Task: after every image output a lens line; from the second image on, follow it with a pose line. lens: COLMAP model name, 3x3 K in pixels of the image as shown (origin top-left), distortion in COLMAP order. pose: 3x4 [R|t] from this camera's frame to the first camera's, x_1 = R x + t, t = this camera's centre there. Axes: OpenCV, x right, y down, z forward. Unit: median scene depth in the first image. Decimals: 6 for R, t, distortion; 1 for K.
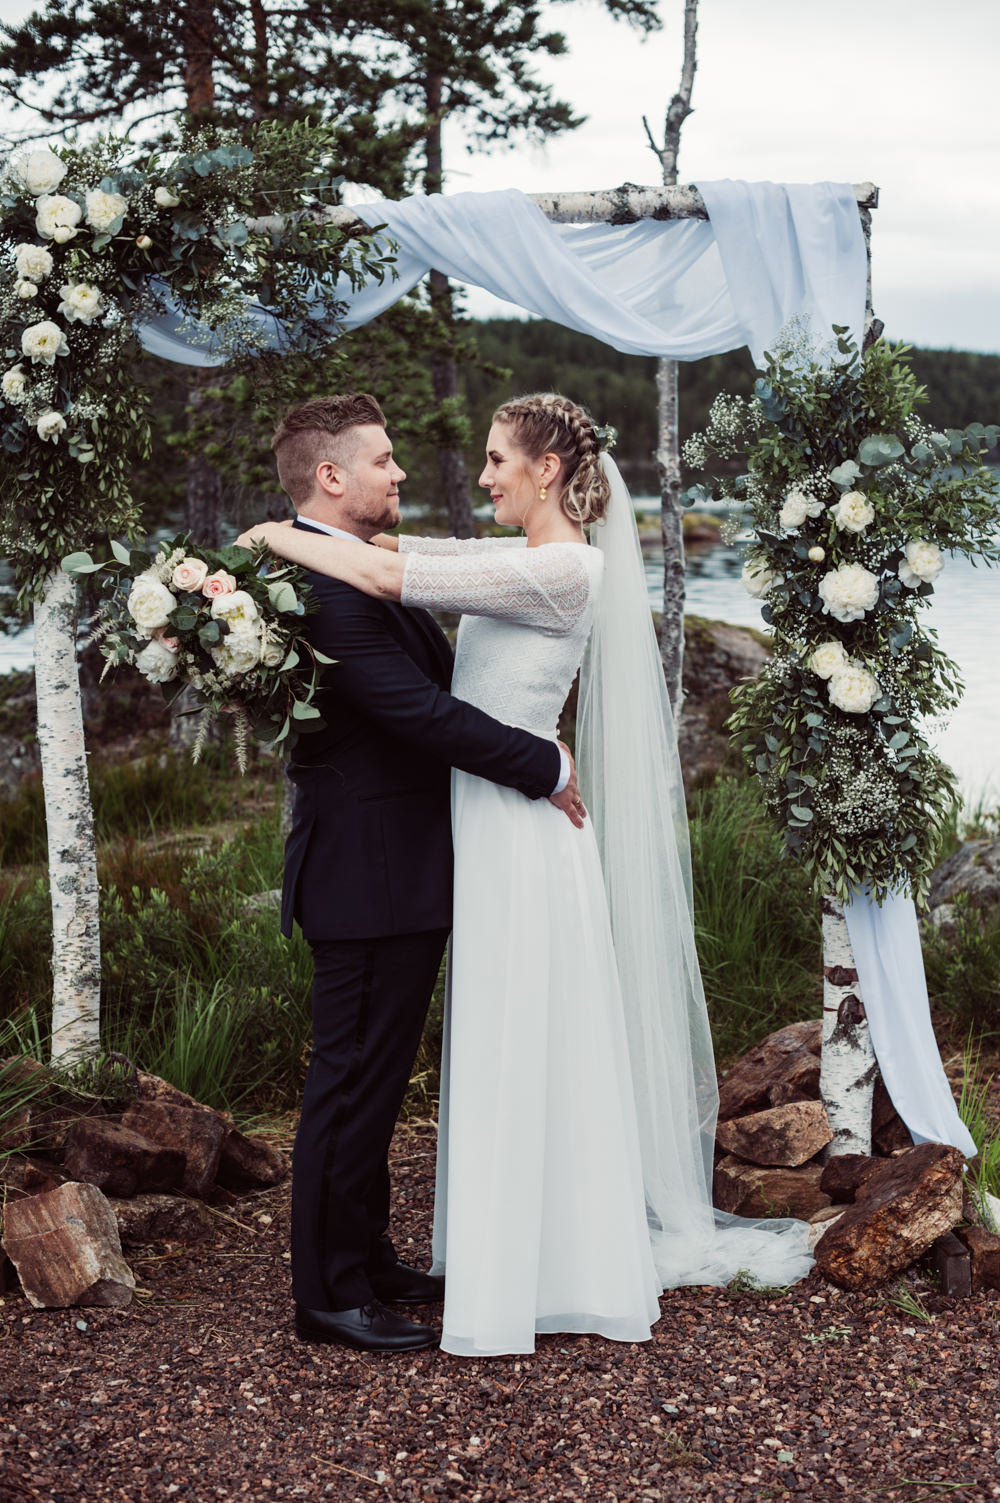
lens RADIAL K [[2280.9, 0, 522.3], [0, 2280.9, 772.7], [0, 0, 1]] dist [-0.118616, 0.000000]
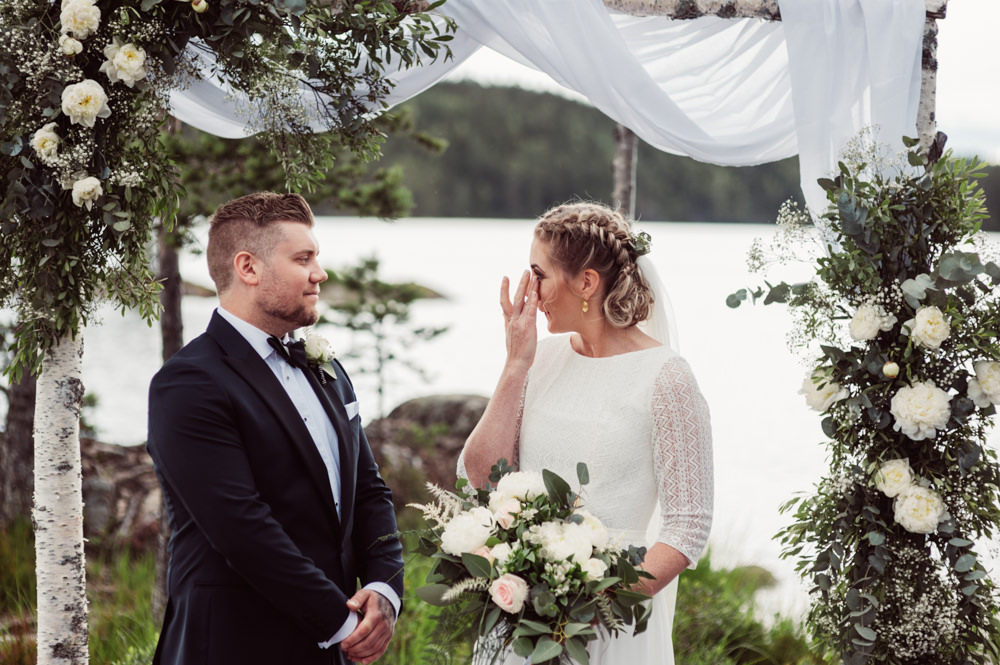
lens RADIAL K [[2492.3, 0, 479.1], [0, 2492.3, 314.3], [0, 0, 1]] dist [-0.004365, 0.000000]
pose [[0.991834, 0.050882, 0.116948, -0.165198], [-0.039562, 0.994482, -0.097162, -0.008137], [-0.121247, 0.091742, 0.988374, -0.039255]]
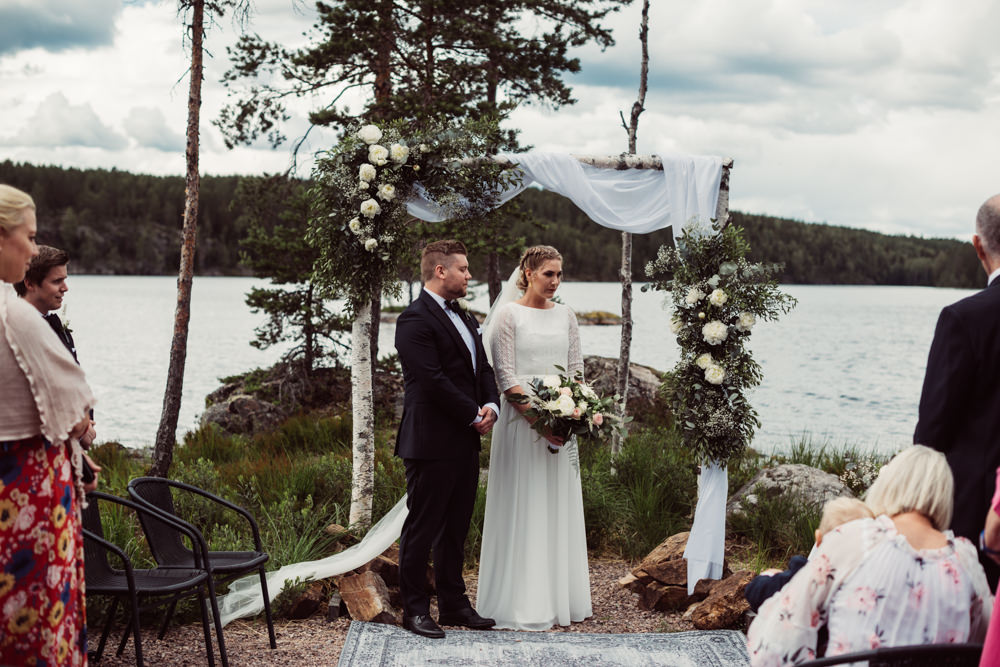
lens RADIAL K [[1466.2, 0, 500.5], [0, 1466.2, 330.4], [0, 0, 1]] dist [-0.144942, 0.000000]
pose [[0.998839, 0.047155, 0.009877, -0.087598], [-0.045961, 0.994110, -0.098147, 0.073135], [-0.014447, 0.097579, 0.995123, -0.471717]]
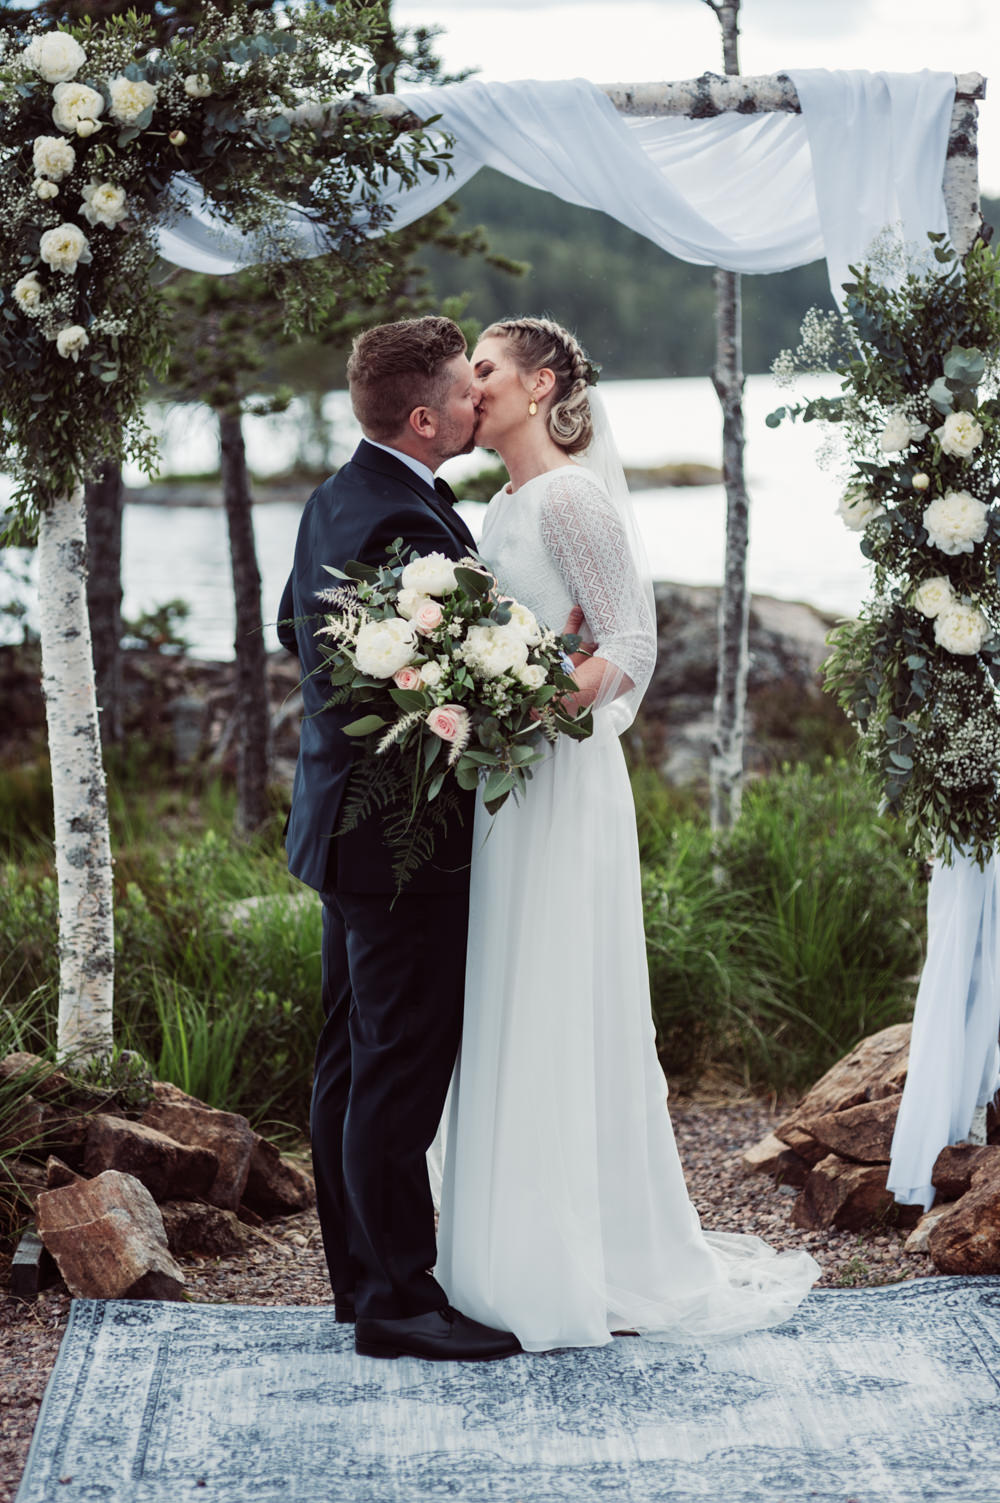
lens RADIAL K [[3568.4, 0, 496.9], [0, 3568.4, 762.0], [0, 0, 1]] dist [-0.015228, 0.000000]
pose [[0.999704, -0.003637, 0.024055, -0.074064], [0.004330, 0.999574, -0.028847, 0.055930], [-0.023940, 0.028943, 0.999294, -0.418205]]
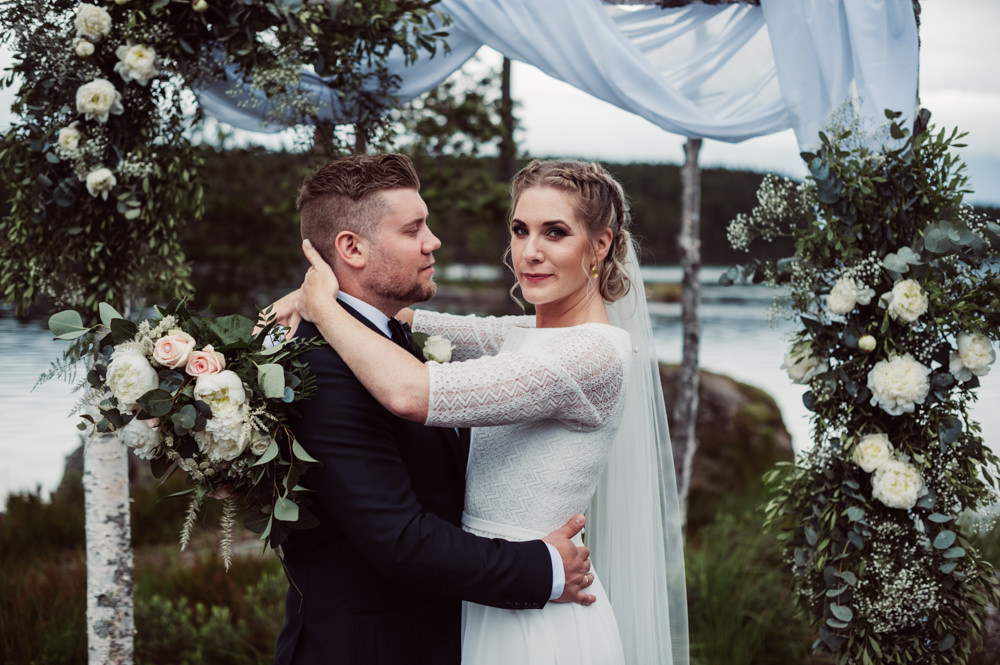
lens RADIAL K [[1443.0, 0, 496.6], [0, 1443.0, 330.9], [0, 0, 1]] dist [-0.104951, 0.000000]
pose [[0.998205, 0.042161, -0.042533, -0.000886], [-0.045316, 0.996066, -0.076156, -0.045998], [0.039155, 0.077946, 0.996188, 0.373992]]
